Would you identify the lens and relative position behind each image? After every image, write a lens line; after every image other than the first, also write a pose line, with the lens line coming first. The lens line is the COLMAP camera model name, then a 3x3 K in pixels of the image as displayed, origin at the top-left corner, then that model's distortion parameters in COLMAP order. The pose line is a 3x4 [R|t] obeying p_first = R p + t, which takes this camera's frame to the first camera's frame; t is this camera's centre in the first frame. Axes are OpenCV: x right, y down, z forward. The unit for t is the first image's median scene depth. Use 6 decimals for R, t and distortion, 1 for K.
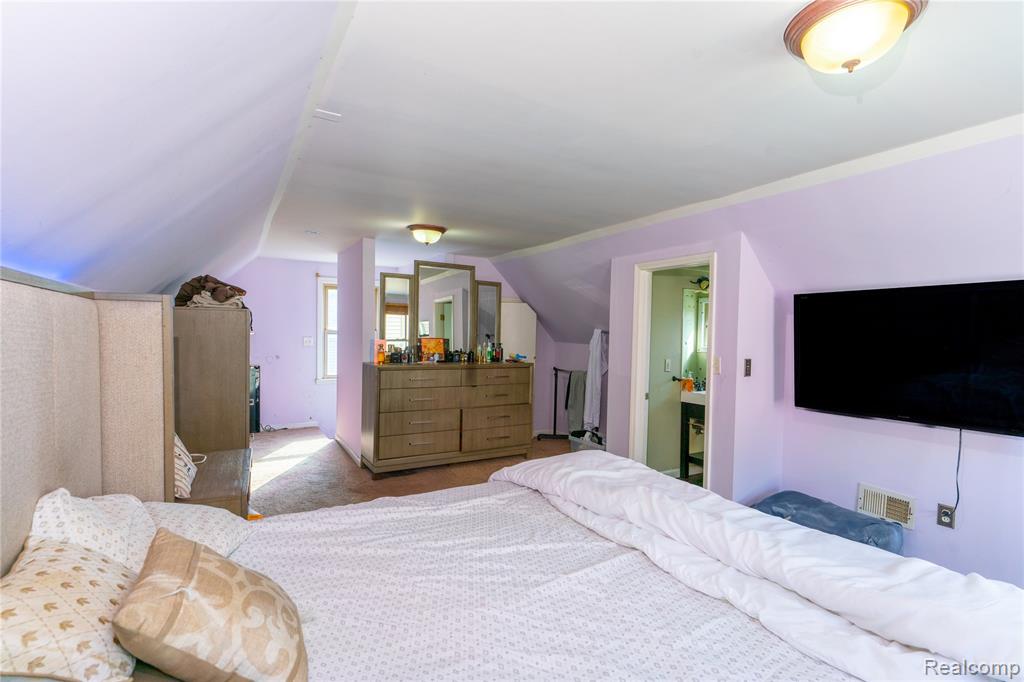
lens RADIAL K [[480.7, 0, 517.2], [0, 480.7, 343.4], [0, 0, 1]] dist [0.003696, 0.000617]
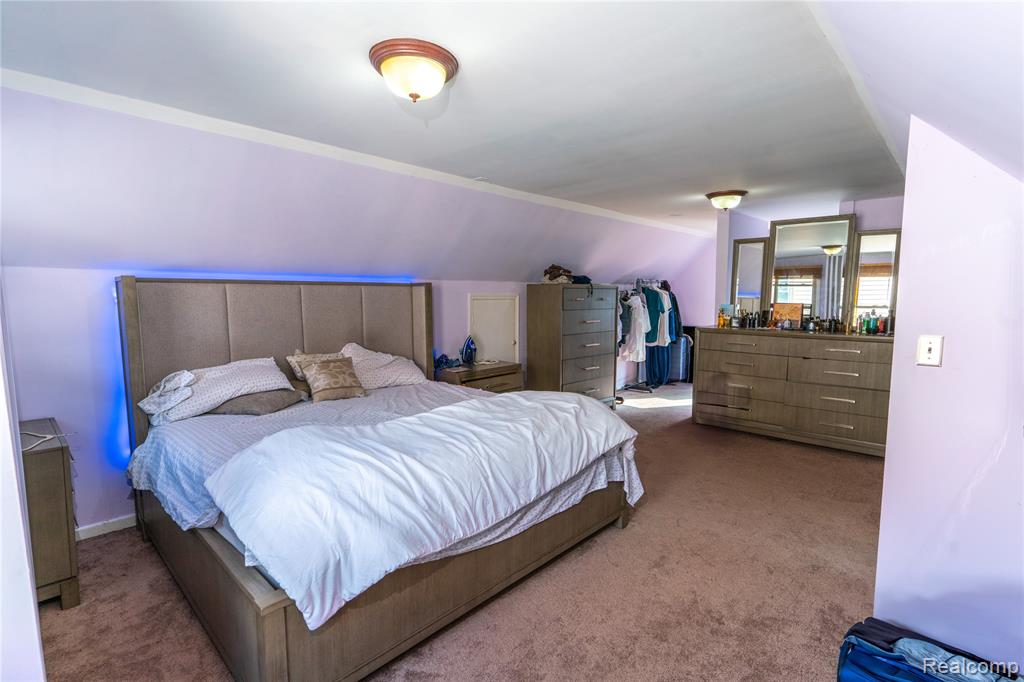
lens RADIAL K [[480.7, 0, 517.2], [0, 480.7, 343.4], [0, 0, 1]] dist [0.003696, 0.000617]
pose [[0.284428, 0.093162, -0.954160, 0.579995], [-0.028749, 0.995649, 0.088643, -0.002010], [0.958266, 0.002219, 0.285869, 0.246860]]
